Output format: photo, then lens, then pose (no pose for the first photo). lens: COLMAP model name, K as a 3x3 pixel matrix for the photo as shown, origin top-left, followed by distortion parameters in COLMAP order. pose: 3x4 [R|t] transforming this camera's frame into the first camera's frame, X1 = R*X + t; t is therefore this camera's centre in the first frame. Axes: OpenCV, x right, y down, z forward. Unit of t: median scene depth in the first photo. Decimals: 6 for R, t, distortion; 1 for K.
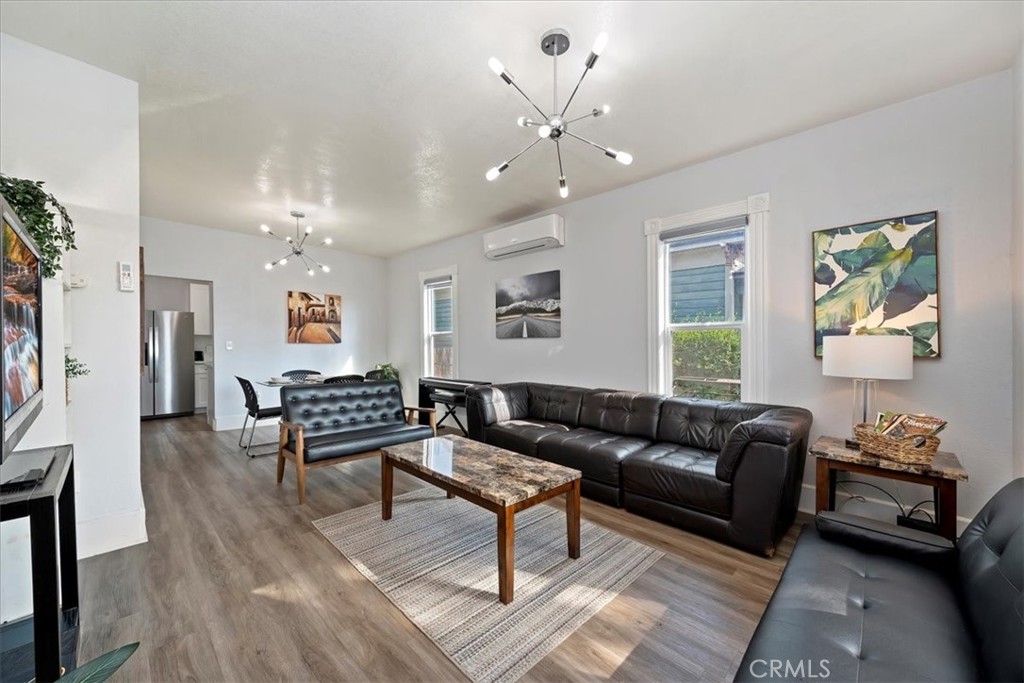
lens RADIAL K [[398.5, 0, 512.7], [0, 398.5, 348.6], [0, 0, 1]] dist [-0.002668, -0.000154]
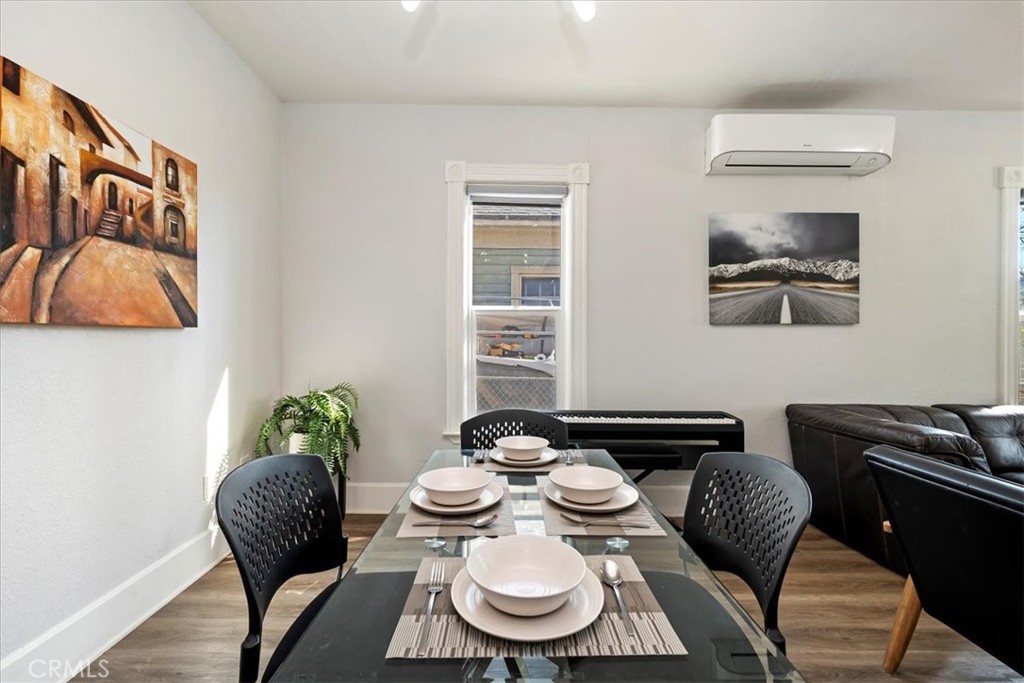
lens RADIAL K [[422.4, 0, 517.5], [0, 422.4, 331.8], [0, 0, 1]] dist [0.003944, -0.000188]
pose [[0.710807, 0.003179, 0.703380, -0.614589], [-0.002024, 0.999995, -0.002475, -0.012953], [-0.703385, 0.000336, 0.710809, 0.788230]]
